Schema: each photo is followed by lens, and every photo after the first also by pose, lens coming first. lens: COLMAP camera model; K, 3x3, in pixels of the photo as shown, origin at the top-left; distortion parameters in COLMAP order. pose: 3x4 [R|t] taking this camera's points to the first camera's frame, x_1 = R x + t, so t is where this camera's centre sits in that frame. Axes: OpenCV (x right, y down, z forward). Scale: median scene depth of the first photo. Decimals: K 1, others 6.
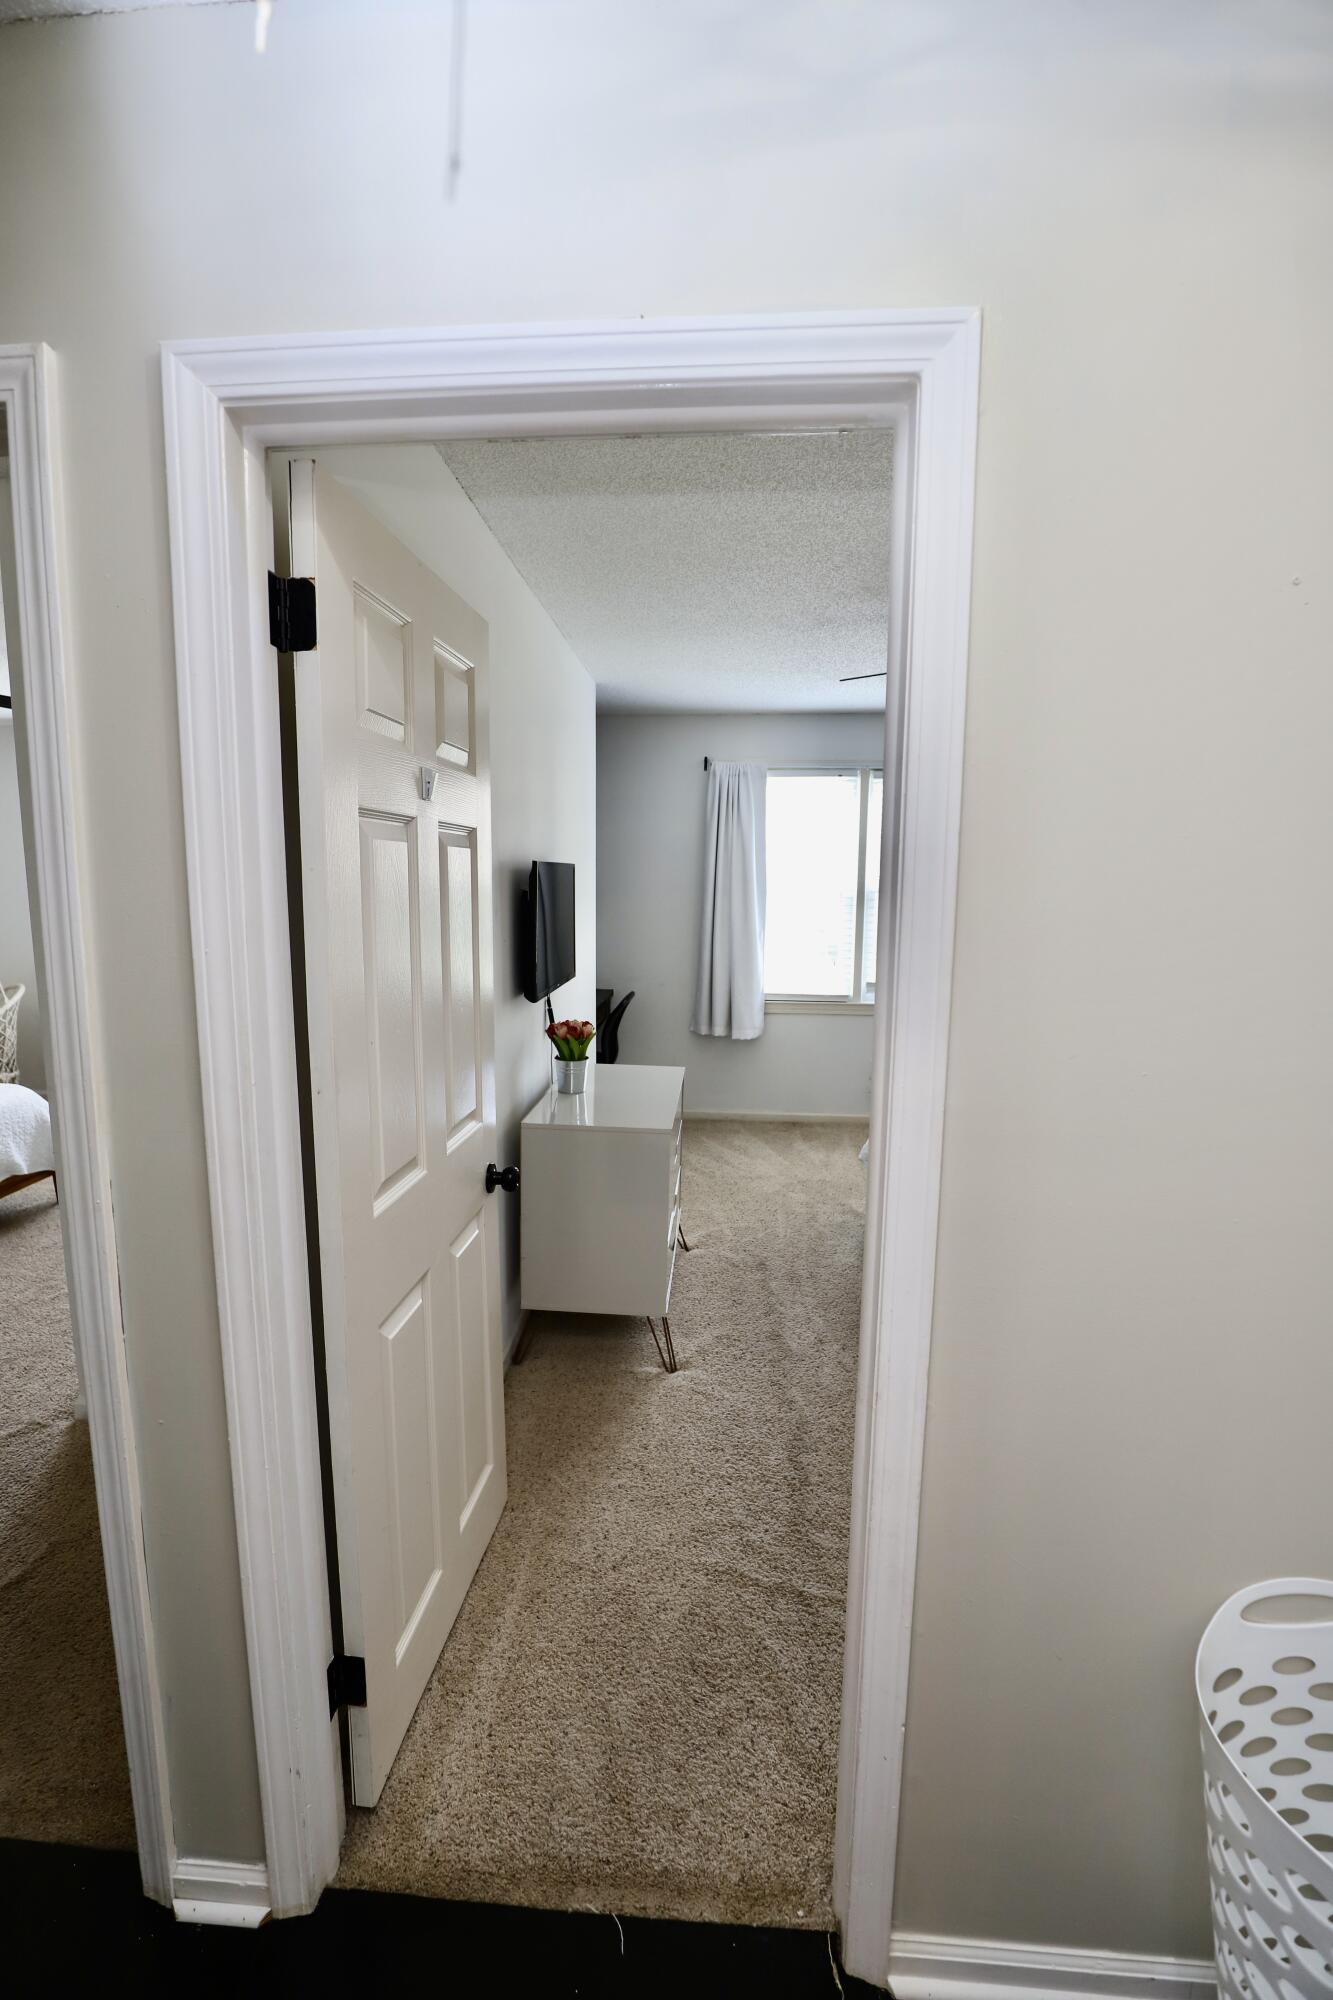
lens RADIAL K [[918.1, 0, 666.2], [0, 918.1, 1015.9], [0, 0, 1]] dist [-0.029556, 0.003516]
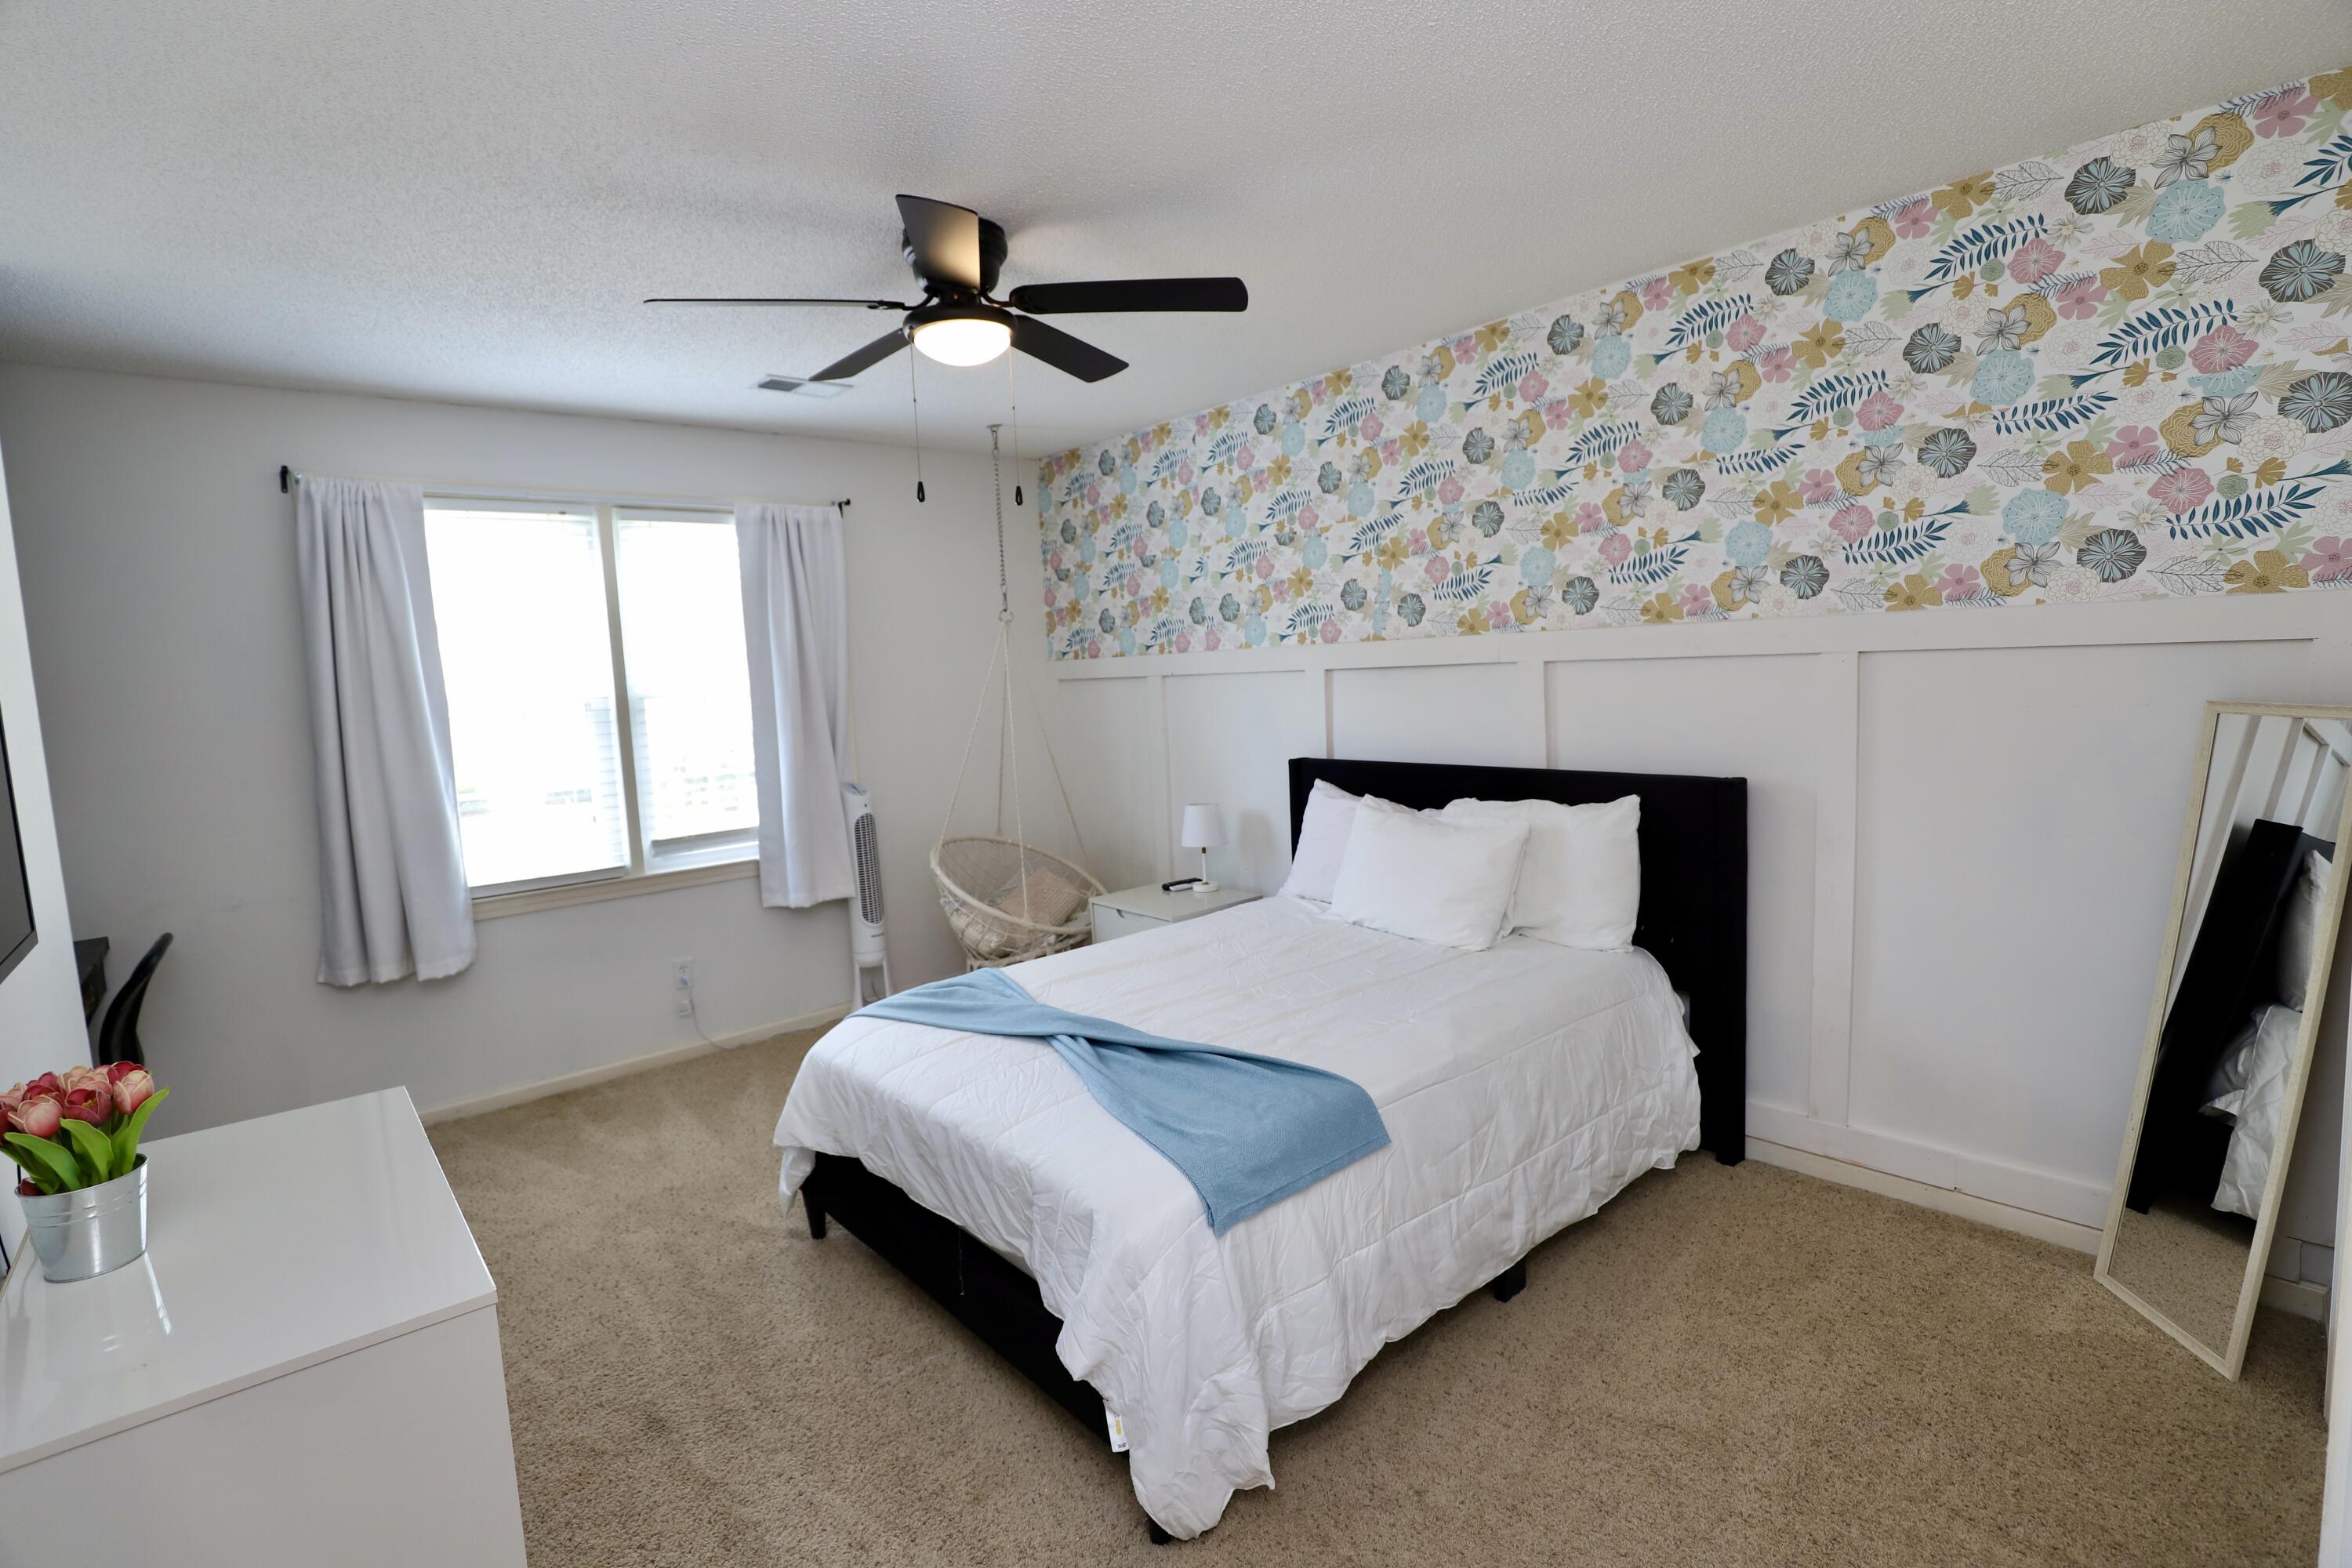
lens RADIAL K [[1079.7, 0, 1194.0], [0, 1079.7, 776.8], [0, 0, 1]] dist [-0.029556, 0.003516]
pose [[0.694083, -0.113095, 0.710956, -0.045268], [0.152764, 0.988230, 0.008064, -0.030463], [-0.703500, 0.103011, 0.703190, 0.223298]]
